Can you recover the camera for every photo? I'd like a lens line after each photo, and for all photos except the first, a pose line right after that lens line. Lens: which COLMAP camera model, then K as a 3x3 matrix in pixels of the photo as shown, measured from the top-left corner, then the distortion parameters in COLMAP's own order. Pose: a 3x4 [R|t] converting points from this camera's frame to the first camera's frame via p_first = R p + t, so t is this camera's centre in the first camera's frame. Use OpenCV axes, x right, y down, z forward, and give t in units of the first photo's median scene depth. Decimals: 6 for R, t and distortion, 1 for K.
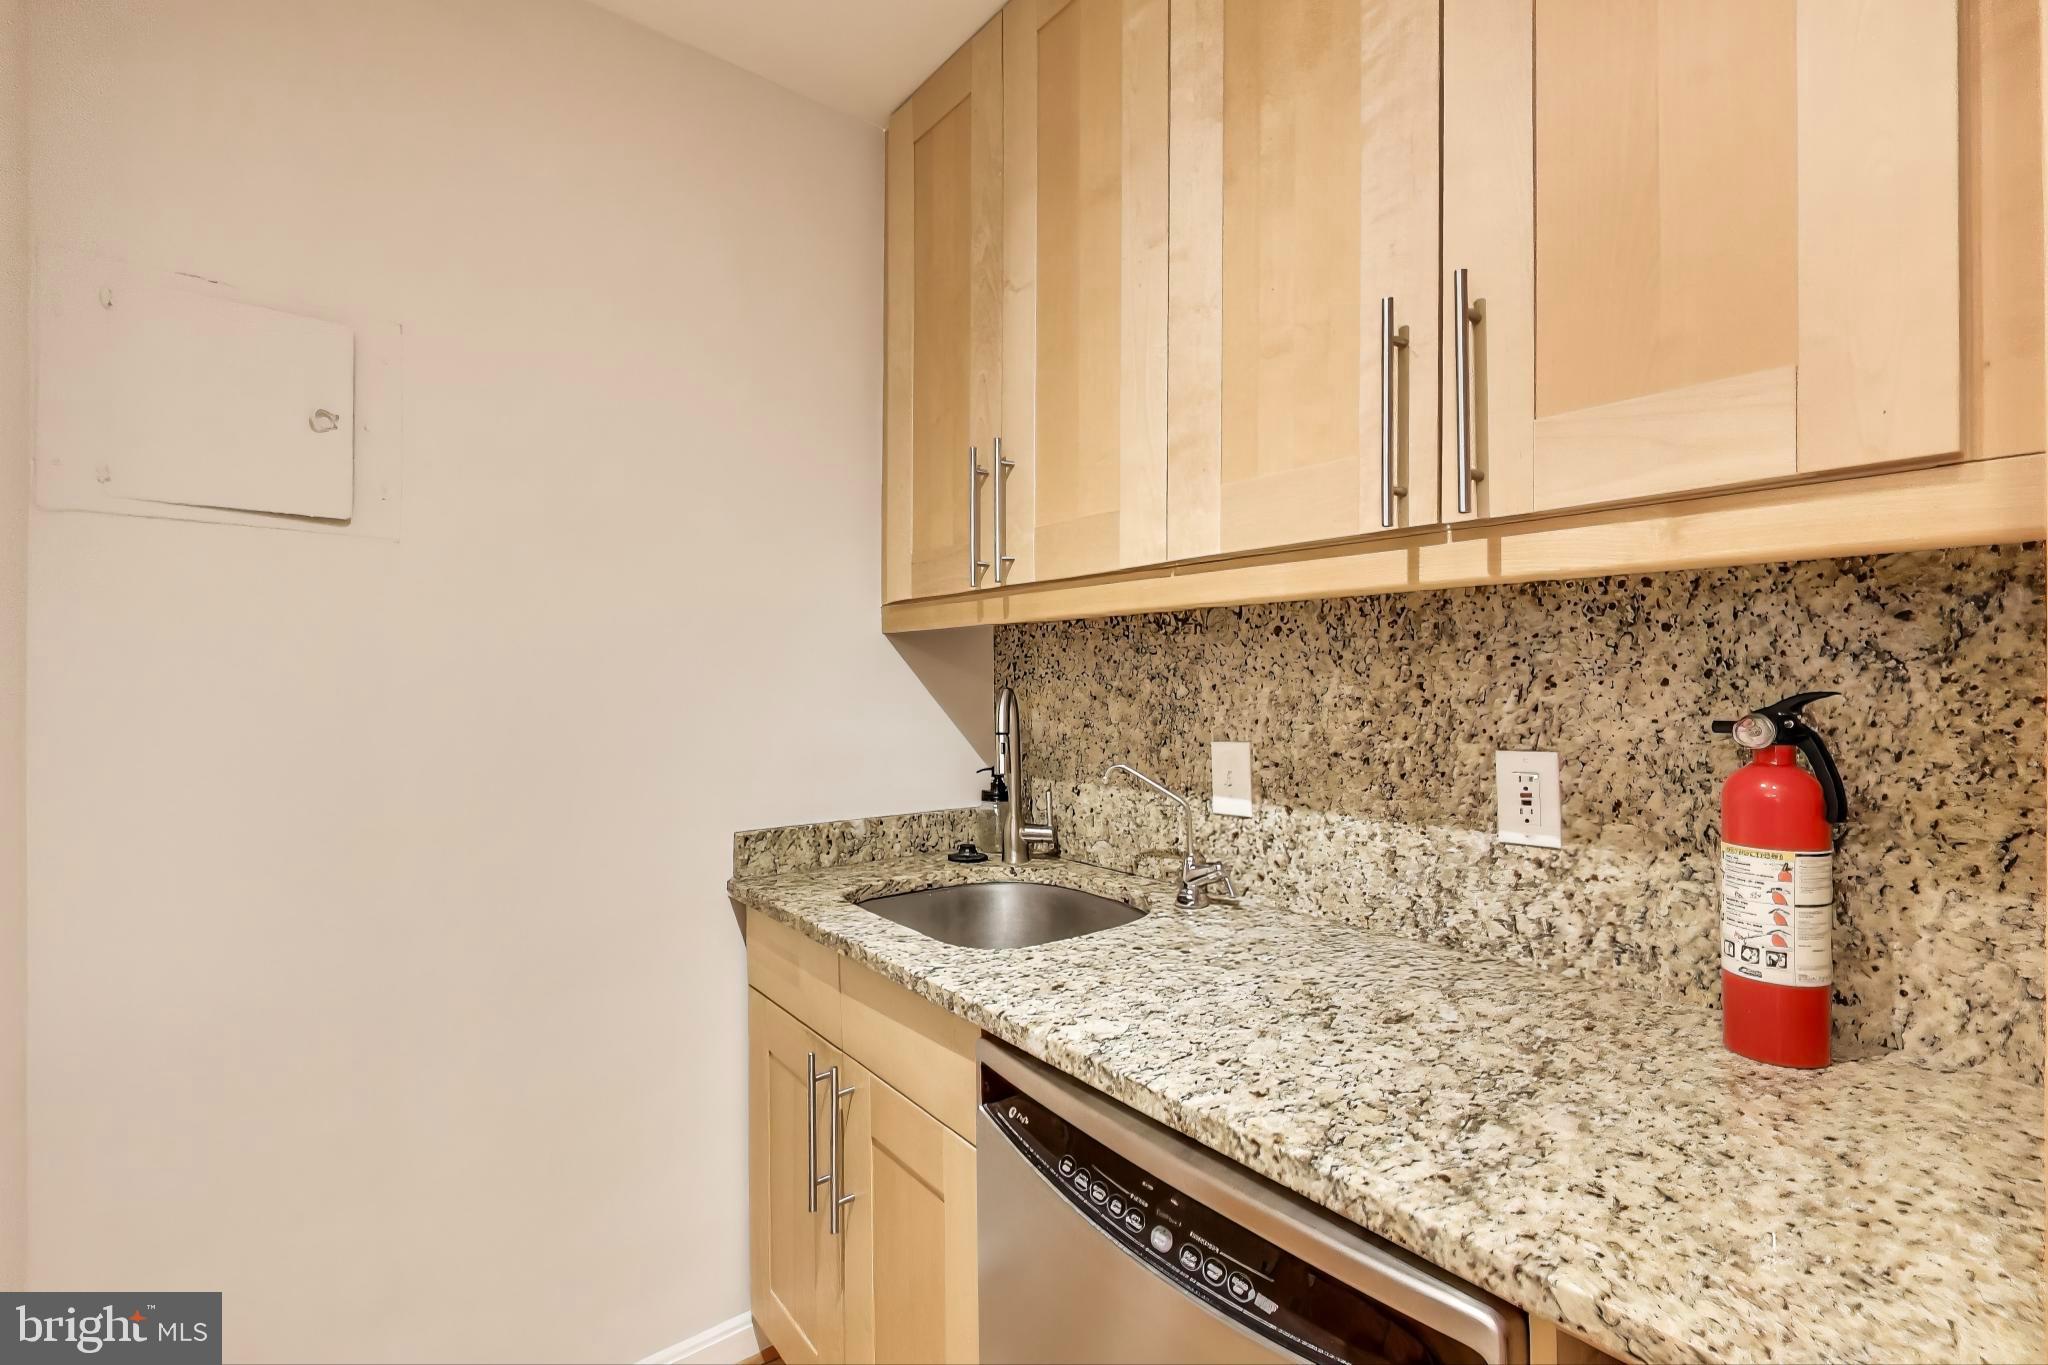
lens RADIAL K [[916.8, 0, 1007.4], [0, 916.8, 687.2], [0, 0, 1]] dist [0.003120, -0.000549]
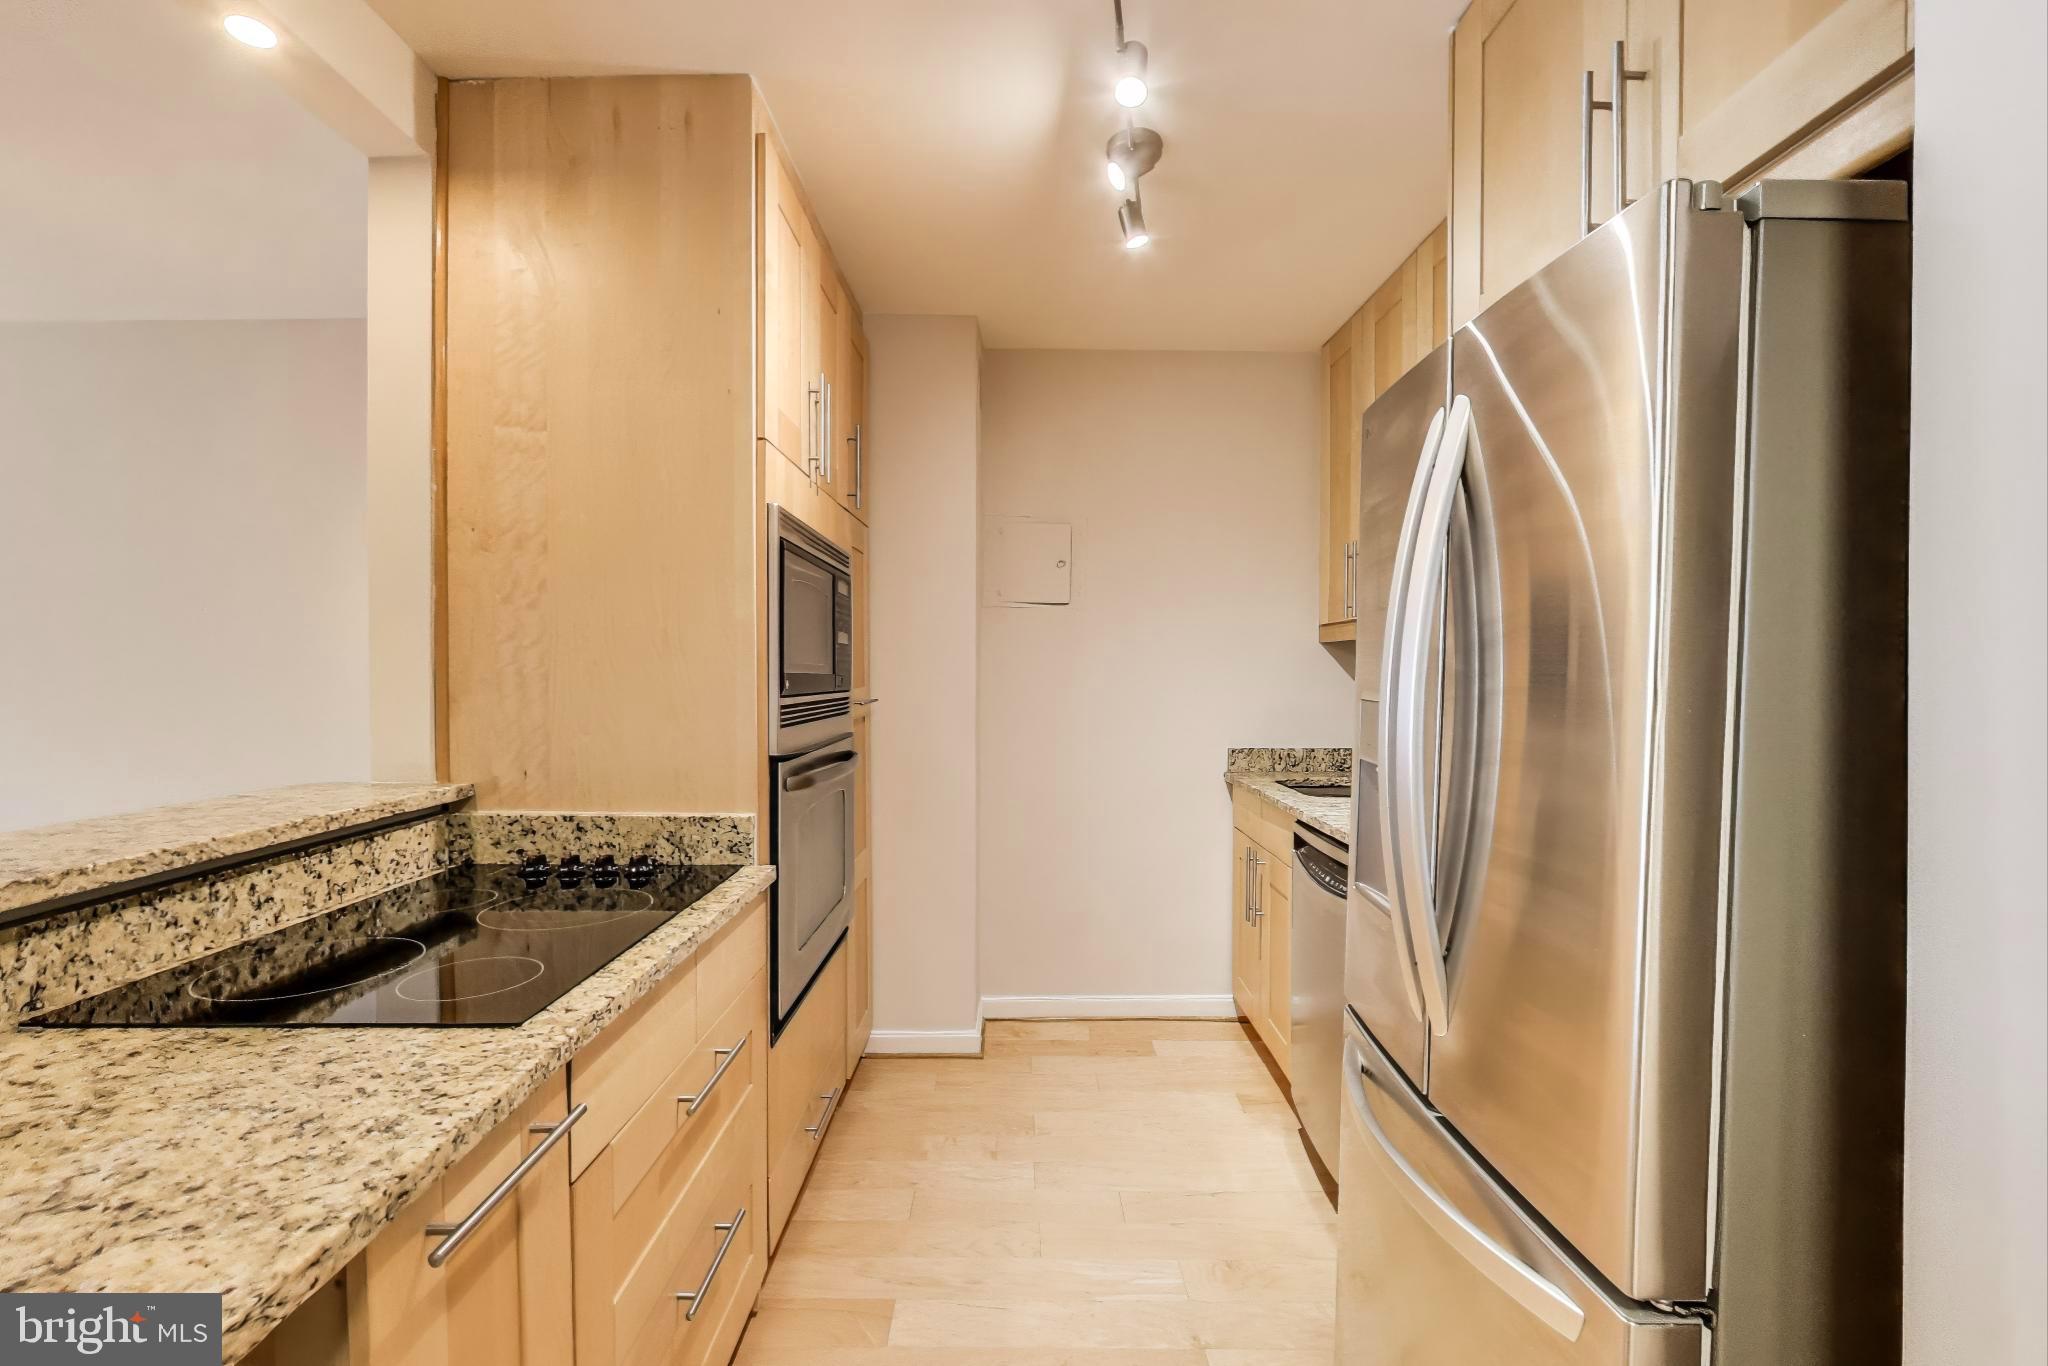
lens RADIAL K [[916.8, 0, 1020.9], [0, 916.8, 684.9], [0, 0, 1]] dist [0.003120, -0.000549]
pose [[0.805756, 0.017944, -0.591975, 0.500620], [-0.012393, 0.999833, 0.013438, 0.005670], [0.592117, -0.003491, 0.805844, -0.828628]]
